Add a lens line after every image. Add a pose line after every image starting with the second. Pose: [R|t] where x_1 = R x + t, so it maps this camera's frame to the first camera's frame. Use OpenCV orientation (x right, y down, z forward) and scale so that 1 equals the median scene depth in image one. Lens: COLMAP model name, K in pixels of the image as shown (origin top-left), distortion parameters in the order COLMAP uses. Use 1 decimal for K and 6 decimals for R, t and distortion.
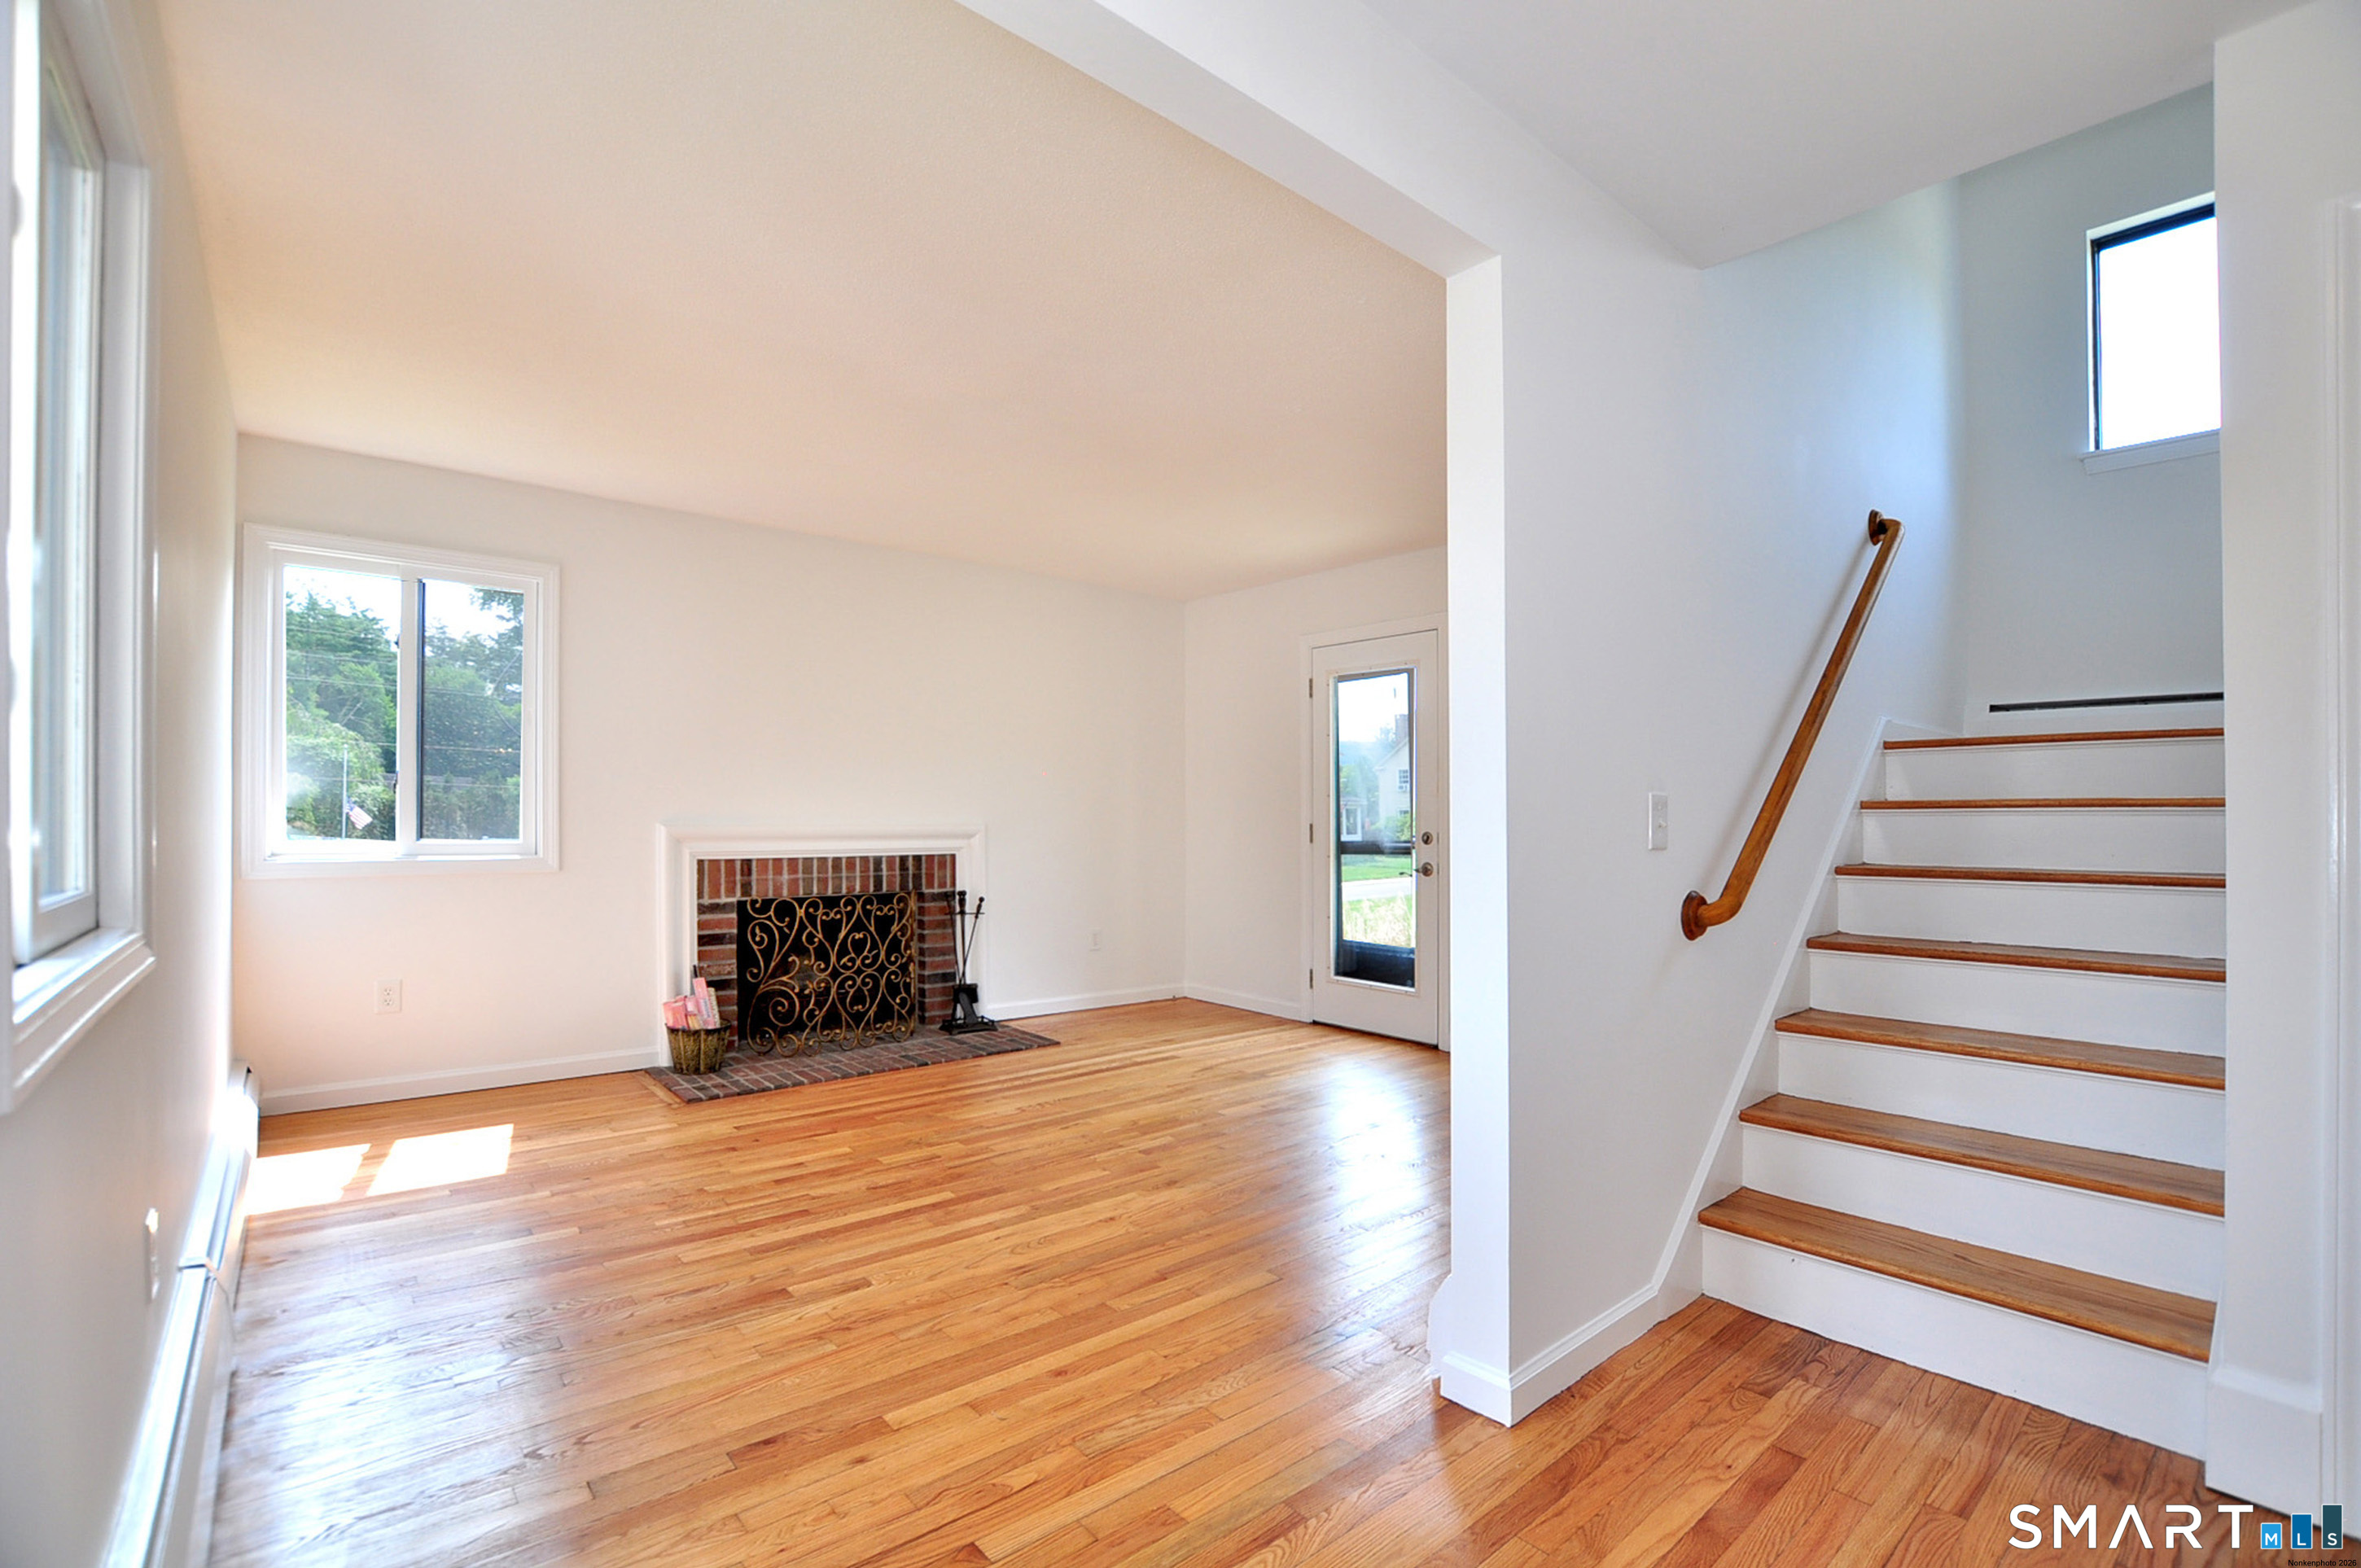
lens RADIAL K [[1057.8, 0, 1205.4], [0, 1057.8, 825.2], [0, 0, 1]] dist [-0.024547, -0.000016]
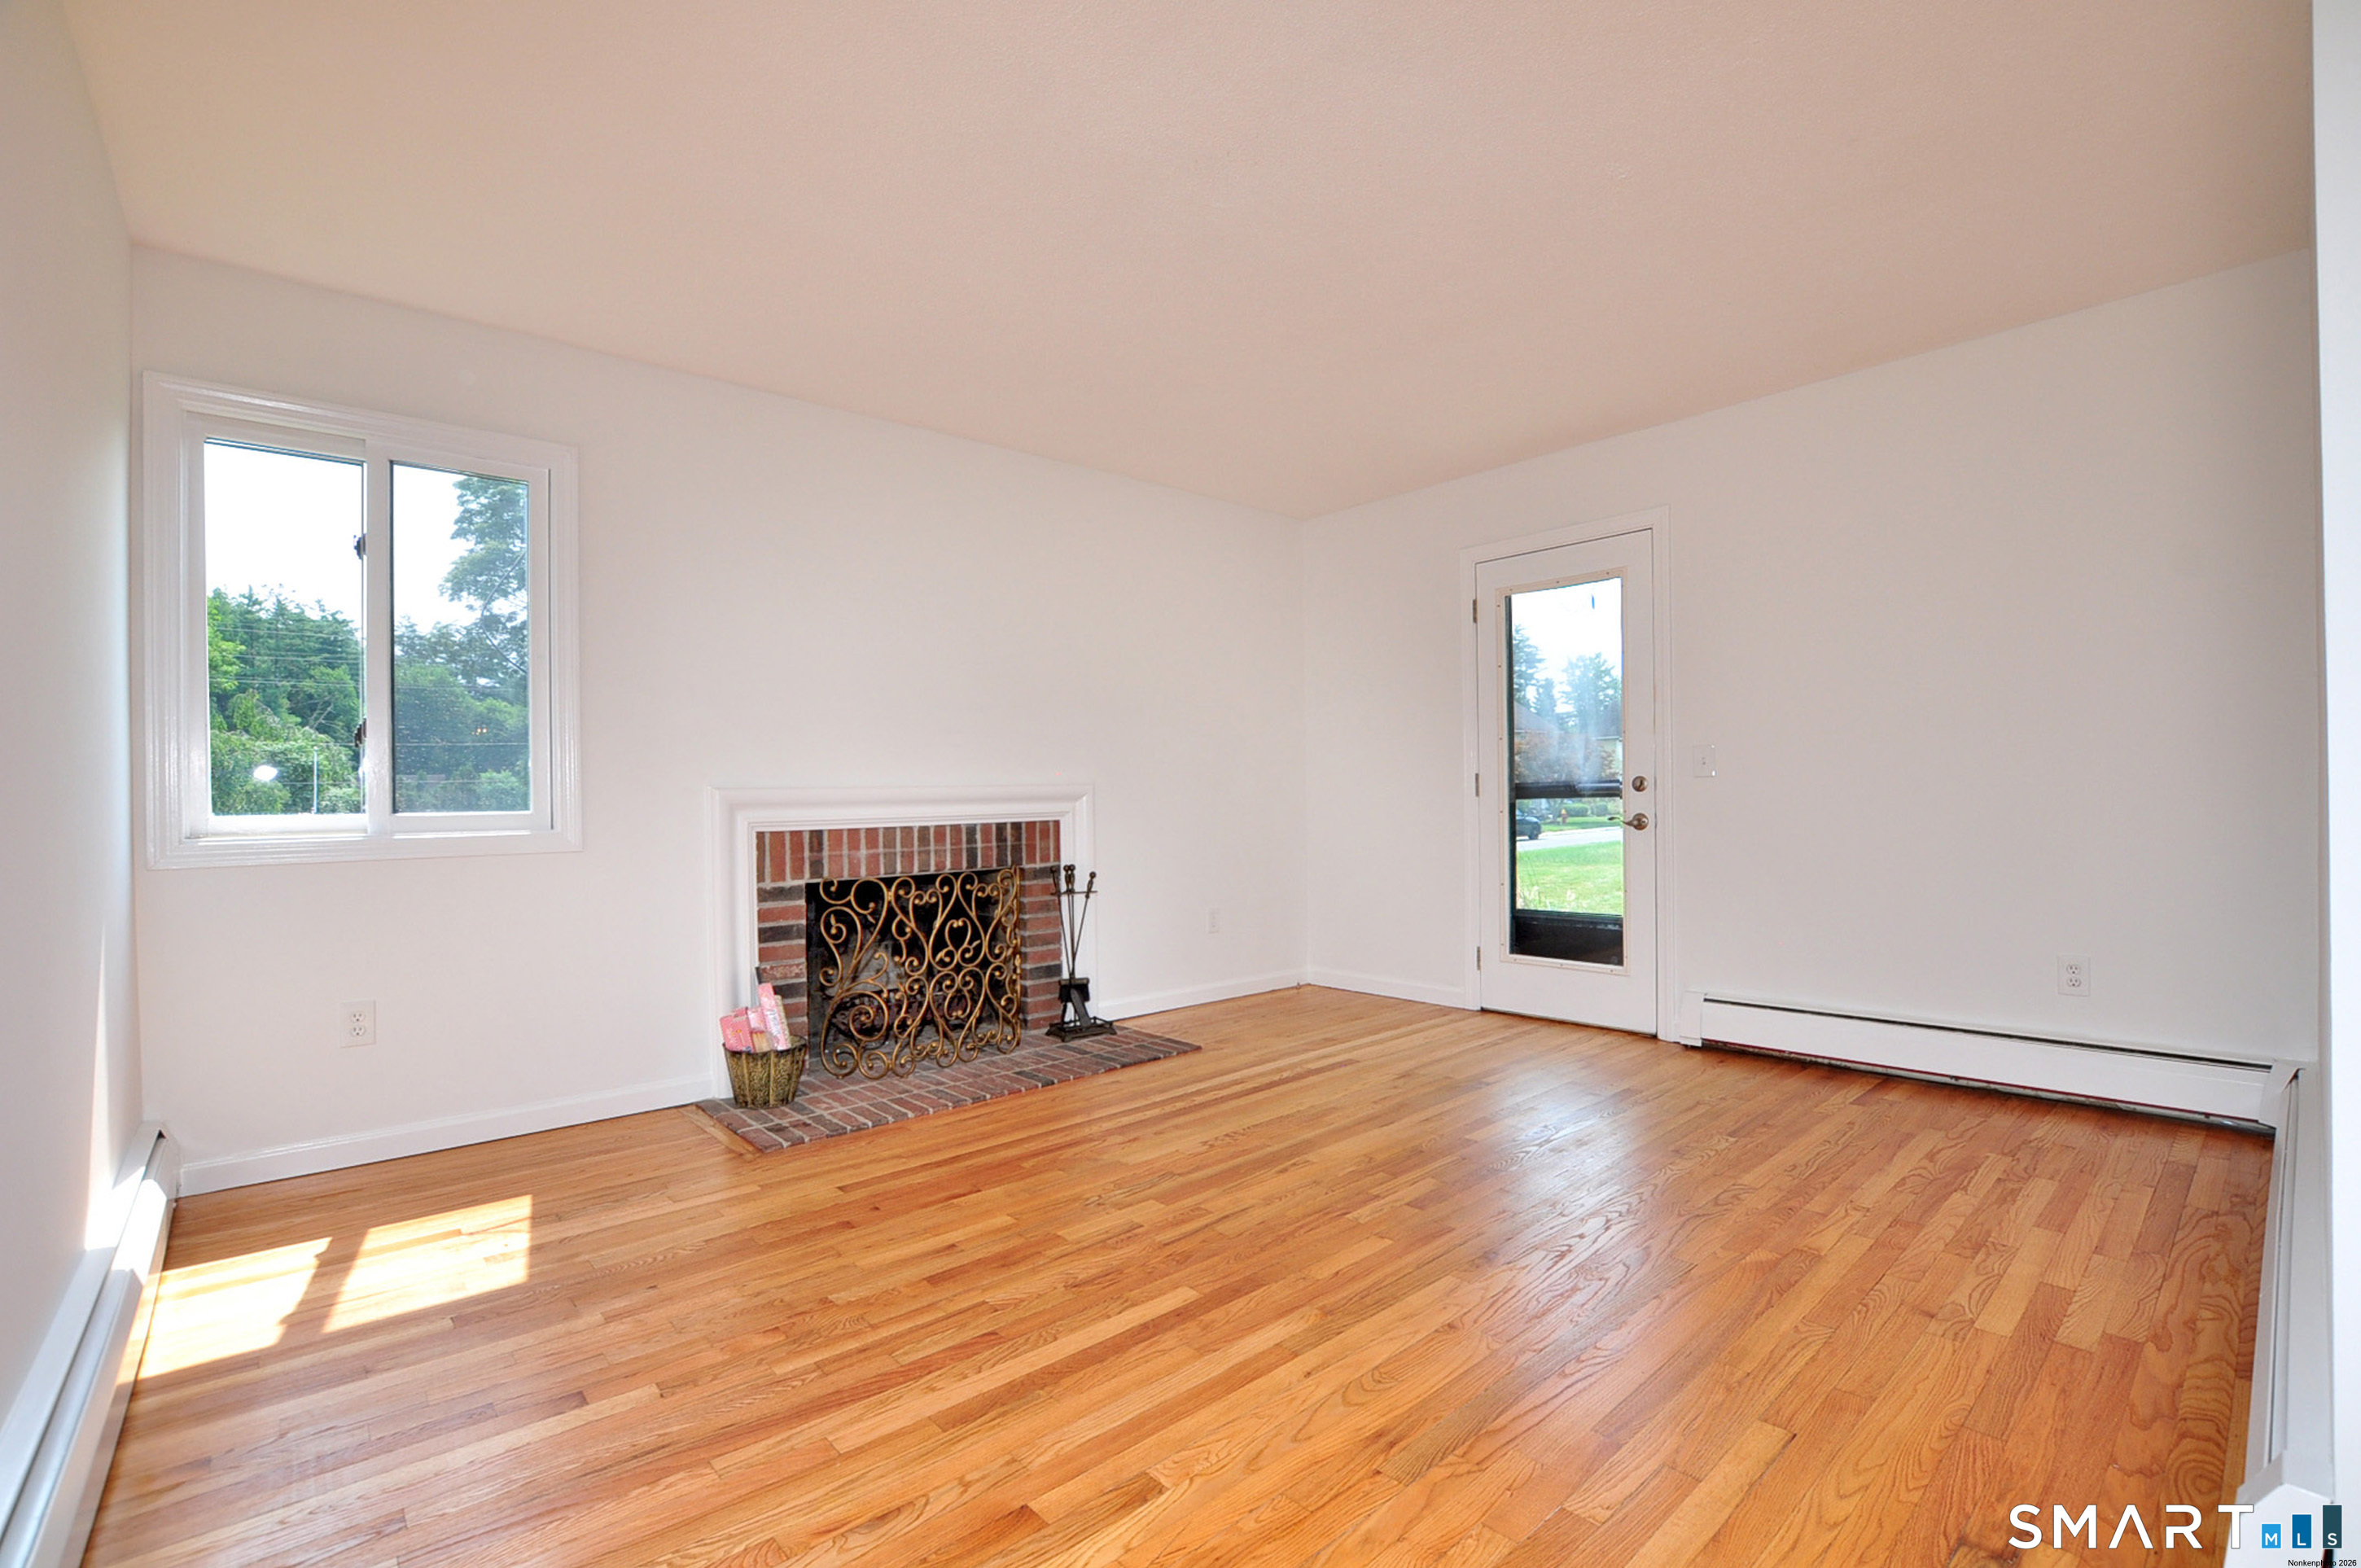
lens RADIAL K [[1052.5, 0, 1216.9], [0, 1052.5, 795.0], [0, 0, 1]] dist [-0.023053, 0.000206]
pose [[0.999291, -0.027447, 0.025772, -0.155332], [0.027684, 0.999577, -0.008911, 0.020953], [-0.025516, 0.009619, 0.999628, 0.206271]]
